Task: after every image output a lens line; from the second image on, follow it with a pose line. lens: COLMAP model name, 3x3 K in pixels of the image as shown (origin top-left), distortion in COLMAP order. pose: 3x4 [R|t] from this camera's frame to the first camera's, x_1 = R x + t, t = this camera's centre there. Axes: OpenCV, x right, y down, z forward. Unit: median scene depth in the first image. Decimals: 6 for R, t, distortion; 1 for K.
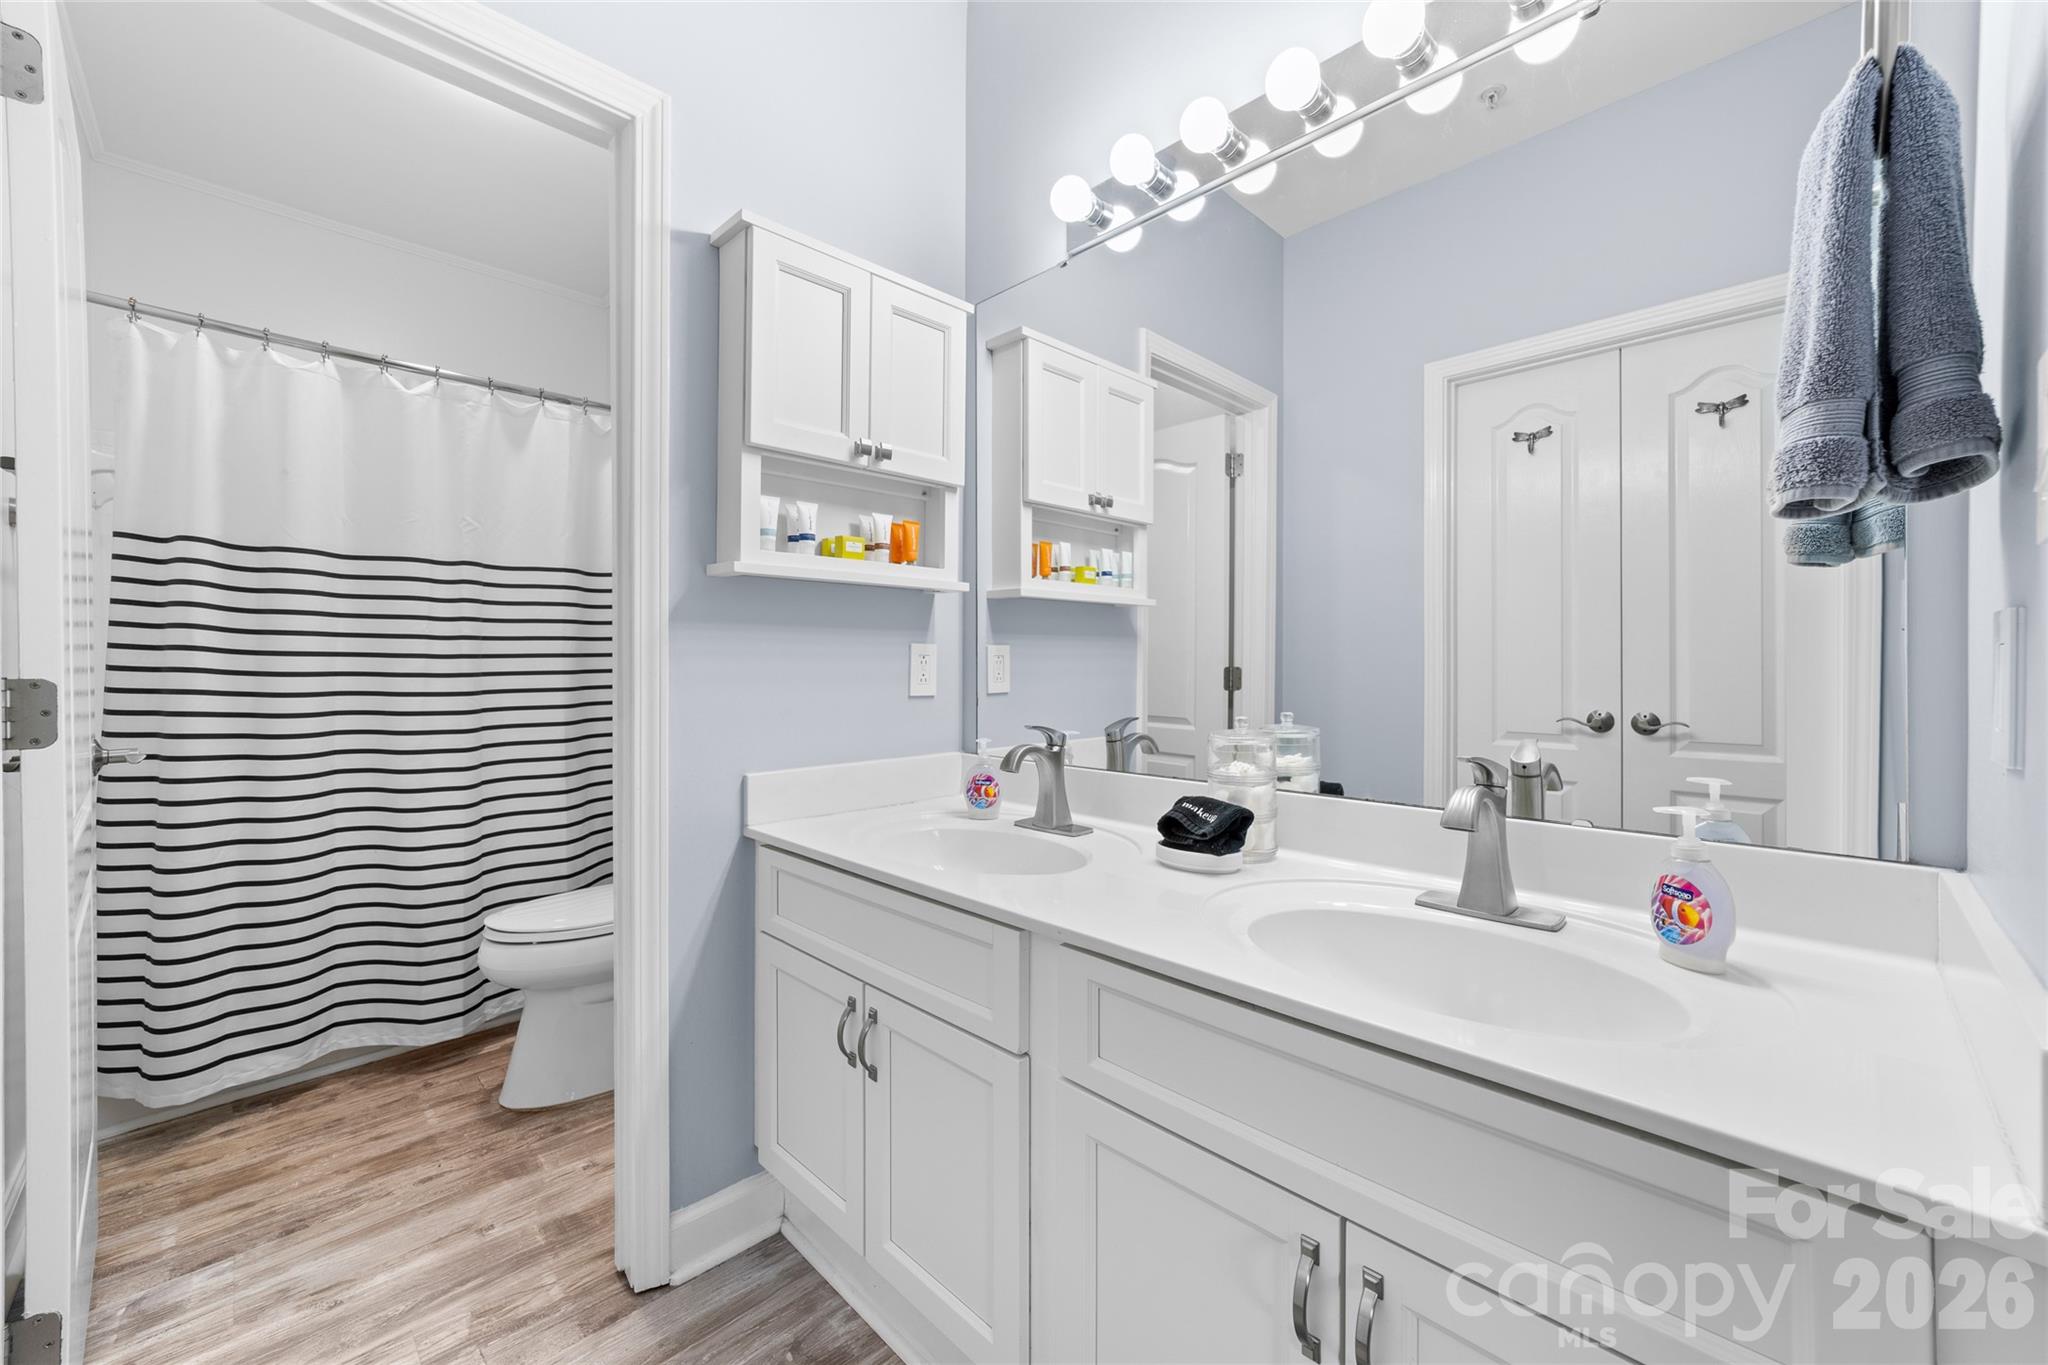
lens RADIAL K [[791.2, 0, 1002.2], [0, 791.2, 679.8], [0, 0, 1]] dist [-0.019186, 0.008245]
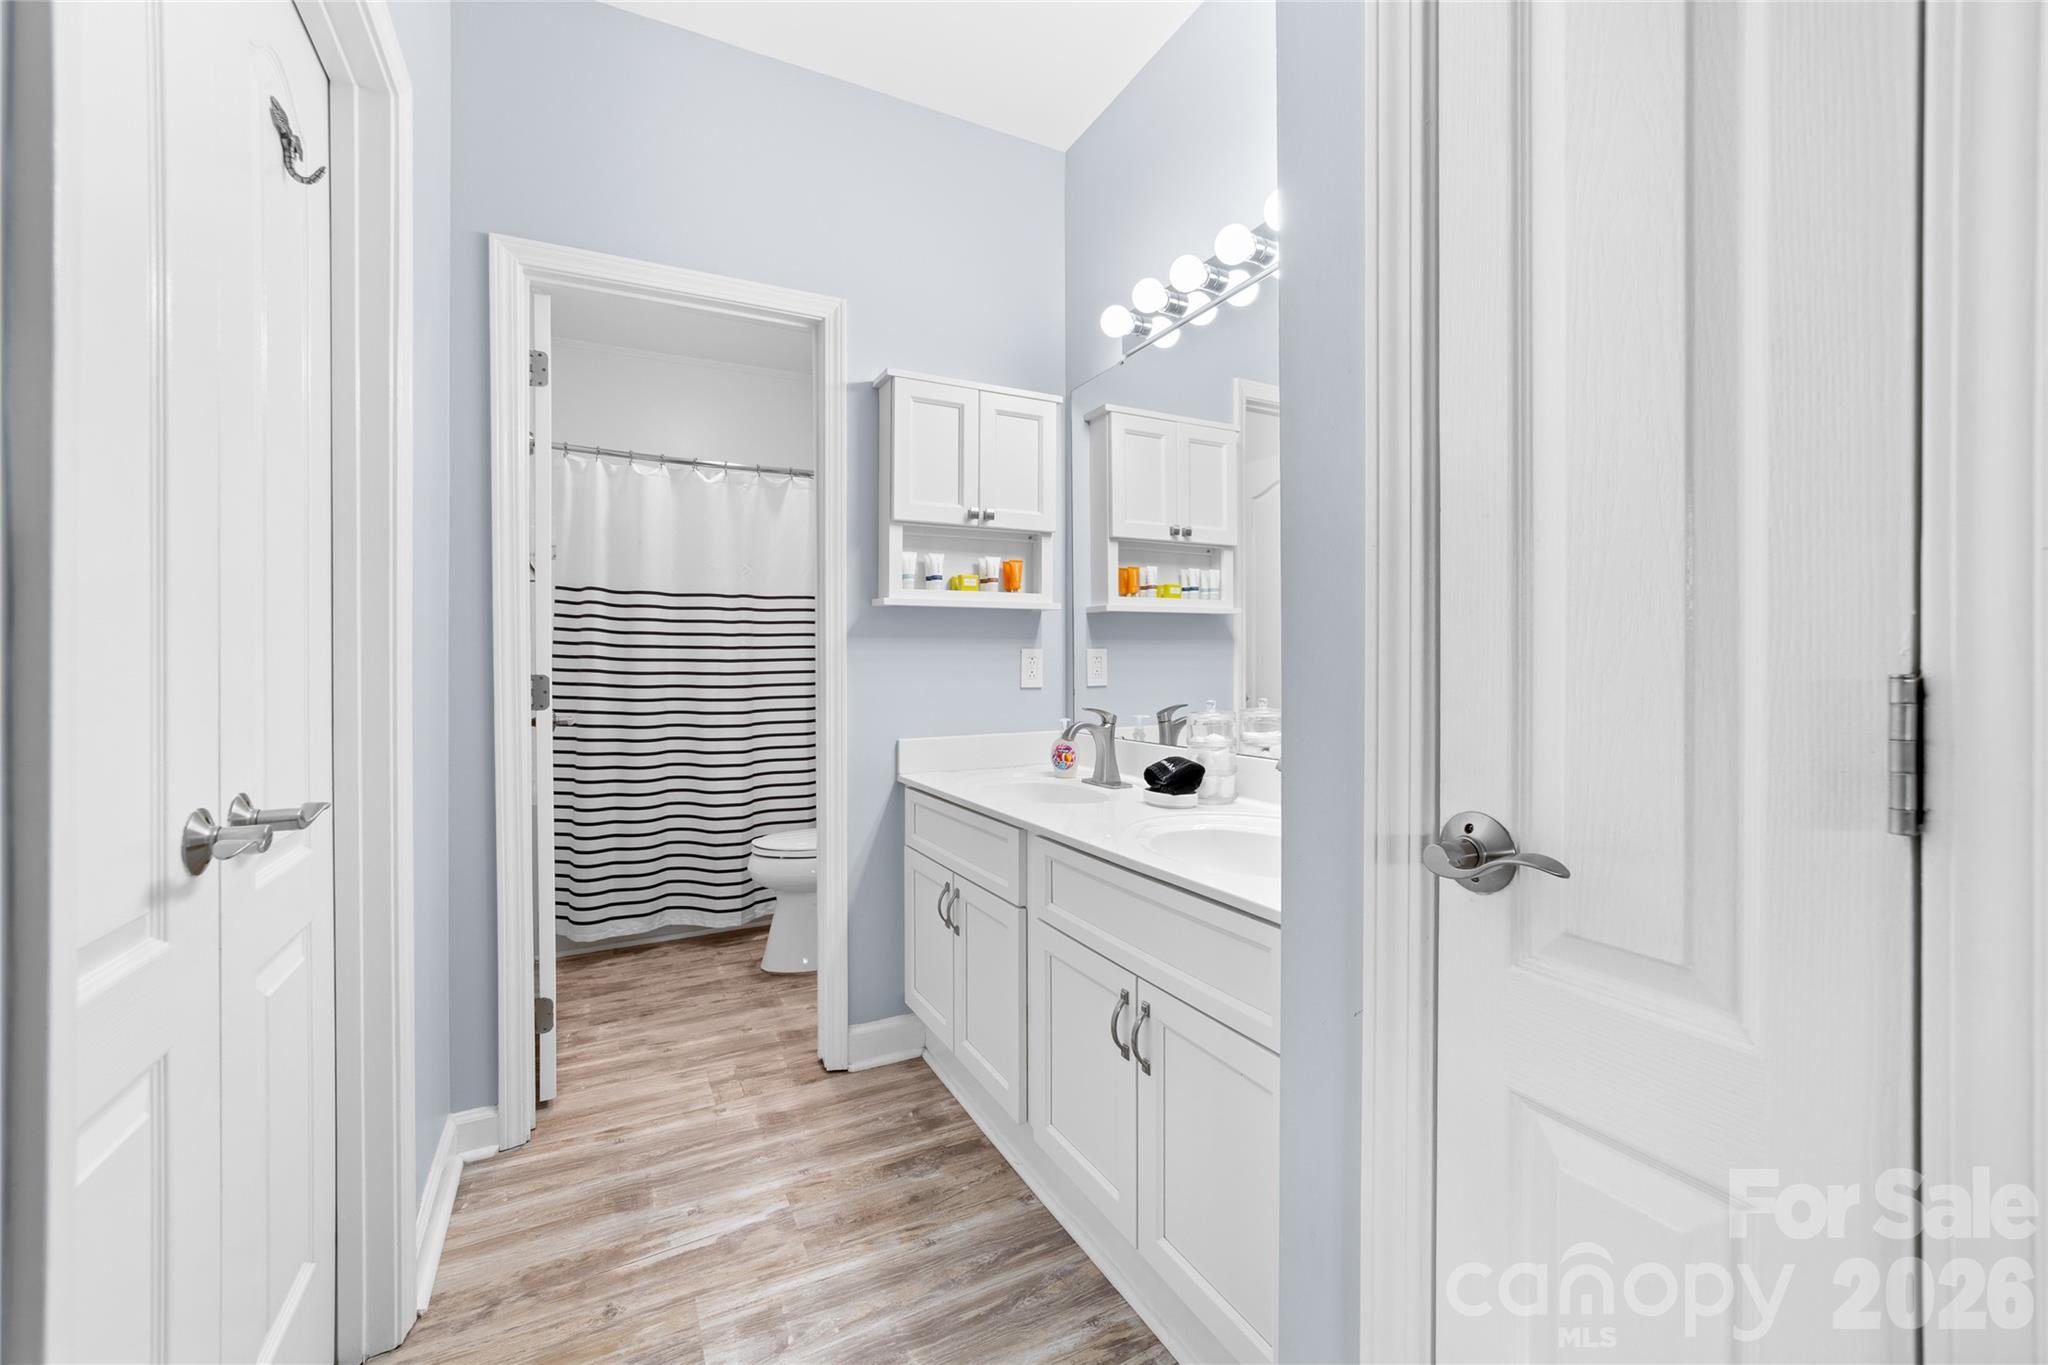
lens RADIAL K [[791.2, 0, 1002.2], [0, 791.2, 679.8], [0, 0, 1]] dist [-0.019186, 0.008245]
pose [[0.953795, -0.000334, -0.300457, 0.277566], [0.000108, 1.000000, -0.000768, 0.008634], [0.300458, 0.000700, 0.953795, -0.321807]]
